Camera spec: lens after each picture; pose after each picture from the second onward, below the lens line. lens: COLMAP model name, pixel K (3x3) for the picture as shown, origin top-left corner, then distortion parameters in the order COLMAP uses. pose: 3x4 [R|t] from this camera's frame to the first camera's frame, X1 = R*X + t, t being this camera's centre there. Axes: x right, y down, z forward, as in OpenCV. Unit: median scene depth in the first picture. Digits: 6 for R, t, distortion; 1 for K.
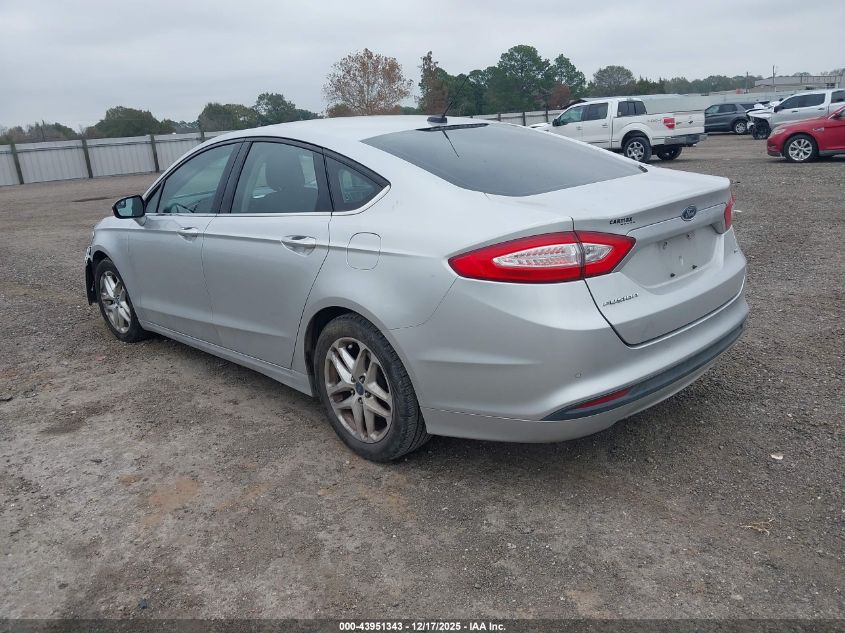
lens RADIAL K [[705.8, 0, 421.6], [0, 705.8, 314.1], [0, 0, 1]] dist [-0.003279, 0.002790]
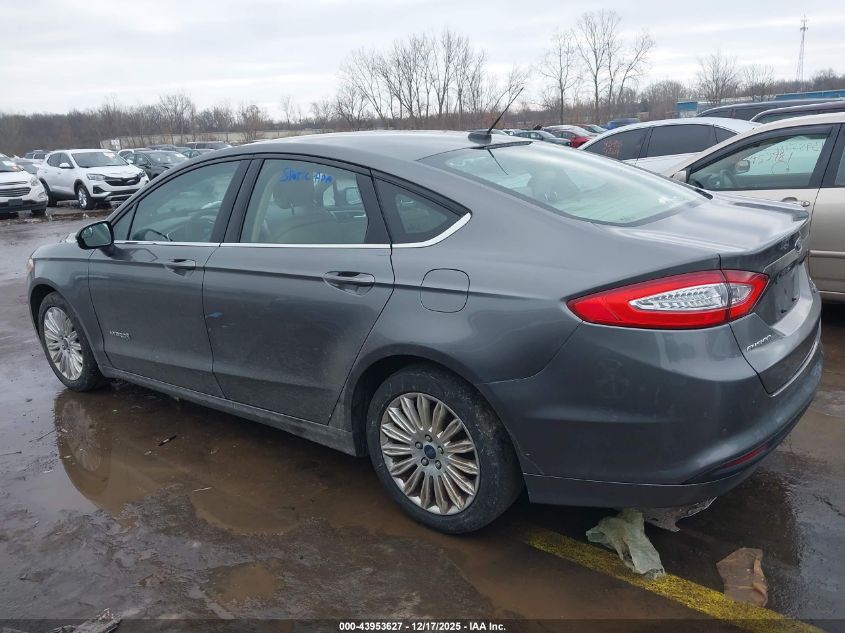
lens RADIAL K [[705.8, 0, 420.2], [0, 705.8, 325.3], [0, 0, 1]] dist [-0.003279, 0.002790]
pose [[0.985058, -0.028120, 0.169914, -0.237889], [0.028291, 0.999599, 0.001419, -0.045431], [-0.169886, 0.003409, 0.985458, 0.147433]]
